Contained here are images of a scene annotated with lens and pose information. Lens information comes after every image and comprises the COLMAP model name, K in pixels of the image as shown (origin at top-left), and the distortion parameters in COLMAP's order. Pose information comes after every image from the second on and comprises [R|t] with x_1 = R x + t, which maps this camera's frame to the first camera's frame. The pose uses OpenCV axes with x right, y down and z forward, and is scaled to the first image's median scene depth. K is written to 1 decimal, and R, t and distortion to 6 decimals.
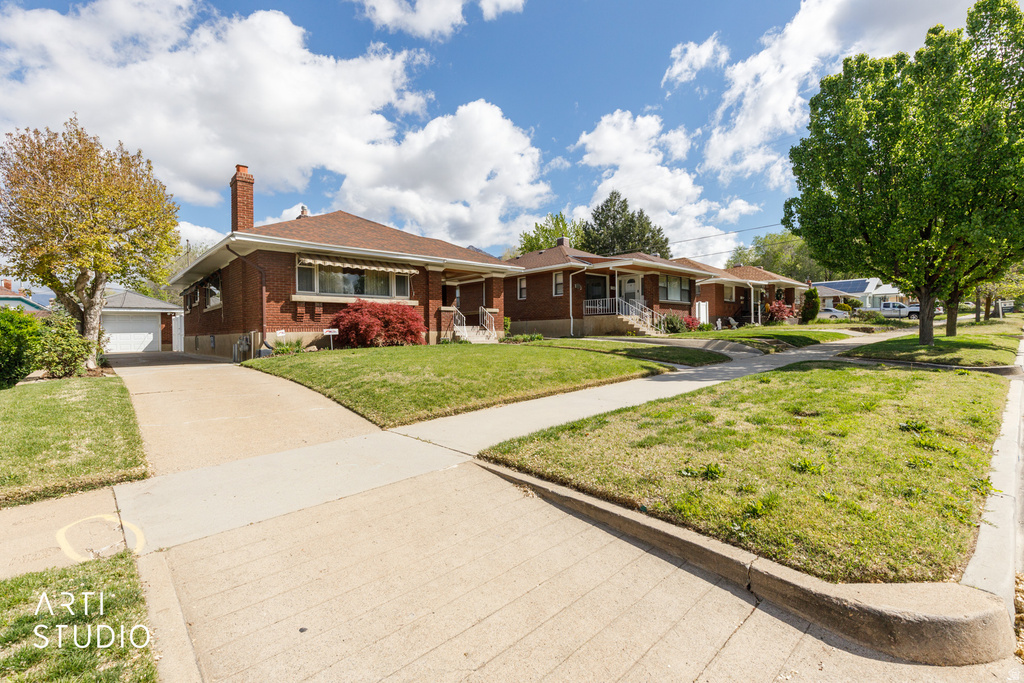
lens RADIAL K [[468.0, 0, 514.8], [0, 468.0, 332.3], [0, 0, 1]] dist [0.004981, -0.000093]
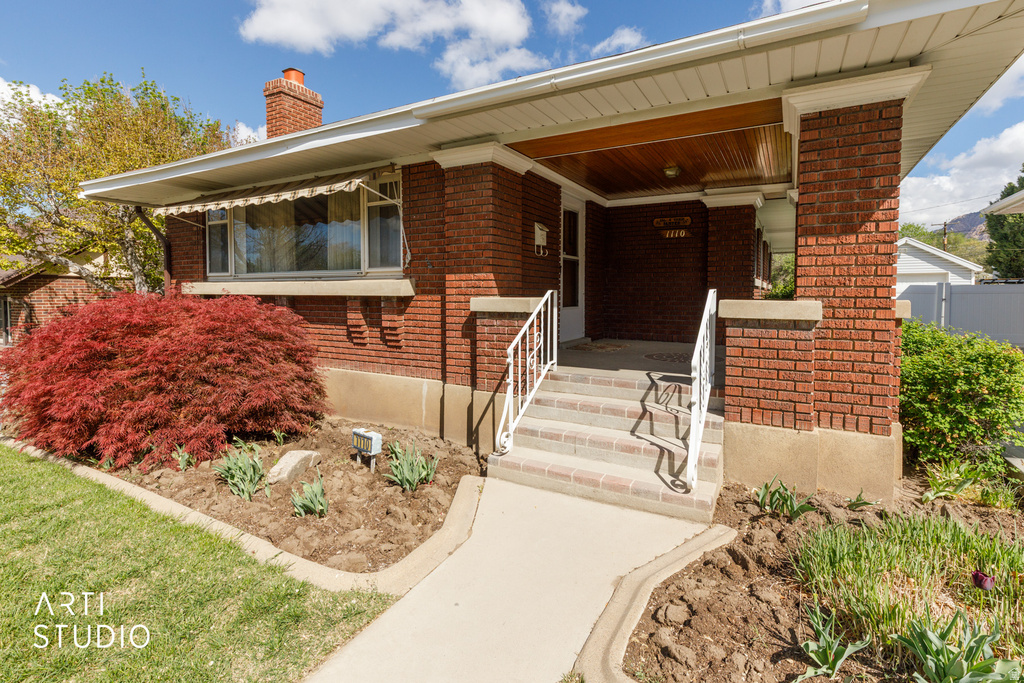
lens RADIAL K [[483.7, 0, 484.5], [0, 483.7, 307.9], [0, 0, 1]] dist [0.005299, -0.000529]
pose [[0.297043, 0.039638, -0.954041, 0.109560], [-0.005279, 0.999191, 0.039870, -0.063362], [0.954850, -0.006807, 0.297012, 0.976395]]
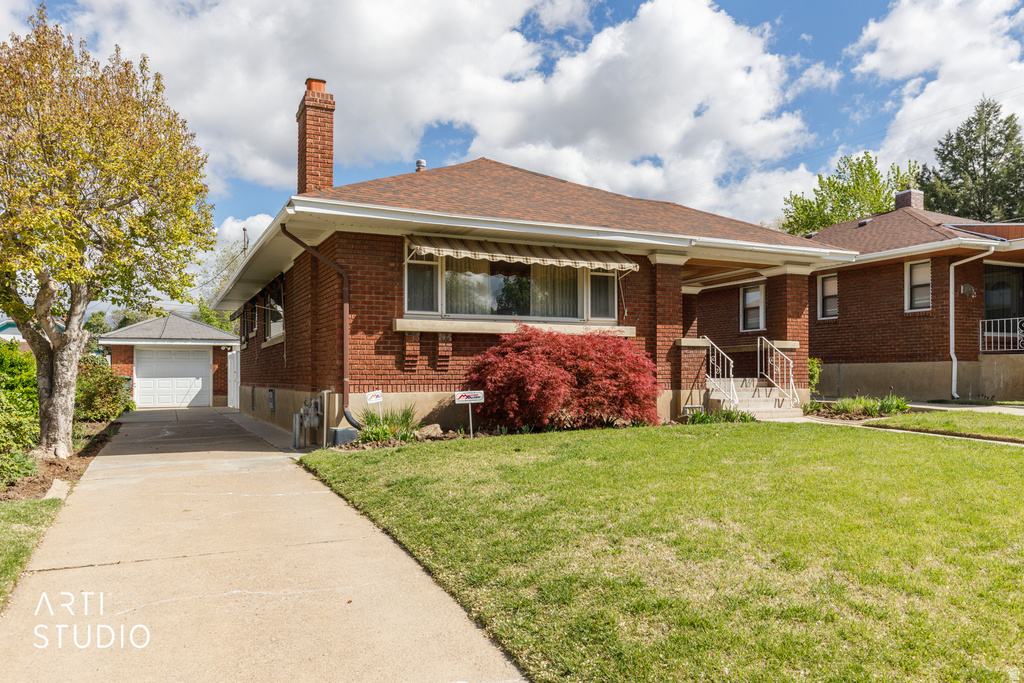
lens RADIAL K [[766.6, 0, 514.8], [0, 766.6, 361.7], [0, 0, 1]] dist [-0.000652, -0.002559]
pose [[0.955839, 0.005764, -0.293835, -0.094645], [-0.009512, 0.999891, -0.011327, -0.021827], [0.293738, 0.013622, 0.955789, 0.212928]]
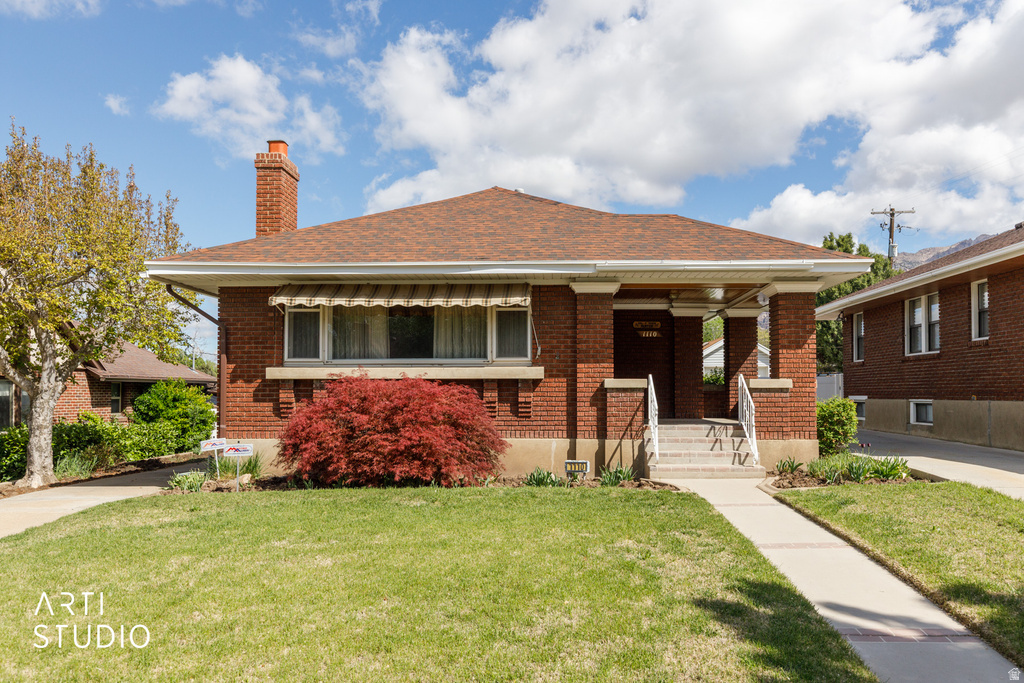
lens RADIAL K [[768.8, 0, 516.9], [0, 768.8, 367.5], [0, 0, 1]] dist [0.005662, 0.000816]
pose [[0.715464, -0.013235, -0.698524, 0.269429], [-0.004896, 0.999701, -0.023956, -0.051410], [0.698632, 0.020560, 0.715186, 0.492922]]
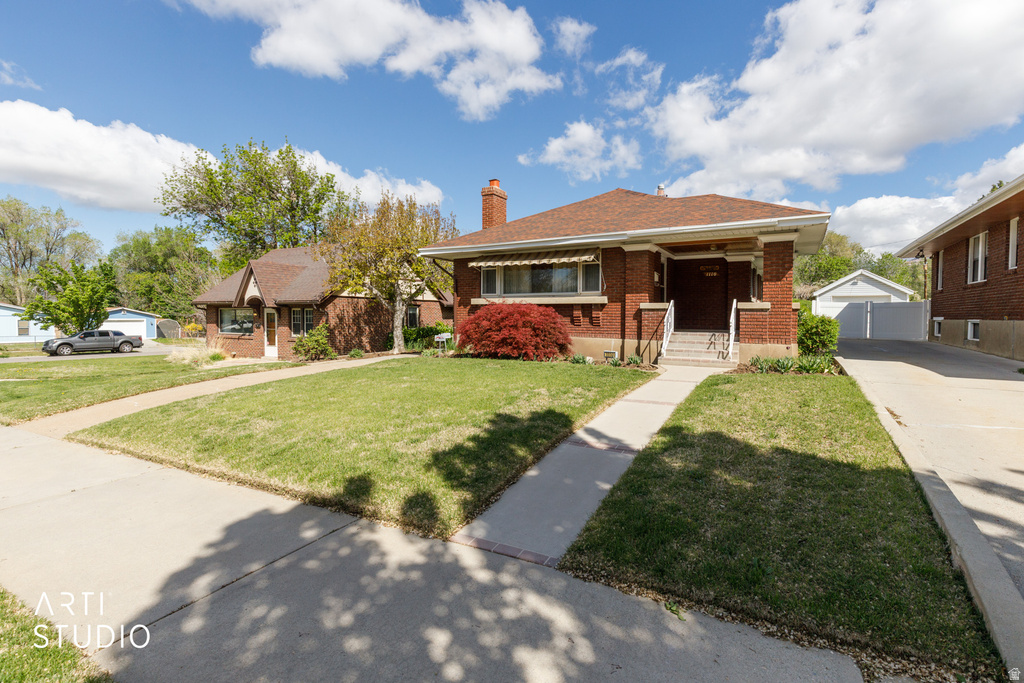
lens RADIAL K [[461.1, 0, 510.4], [0, 461.1, 317.3], [0, 0, 1]] dist [-0.000450, 0.000115]
pose [[0.285391, 0.017321, -0.958255, 0.443756], [-0.006422, 0.999849, 0.016160, -0.046826], [0.958390, 0.001542, 0.285459, 0.669194]]
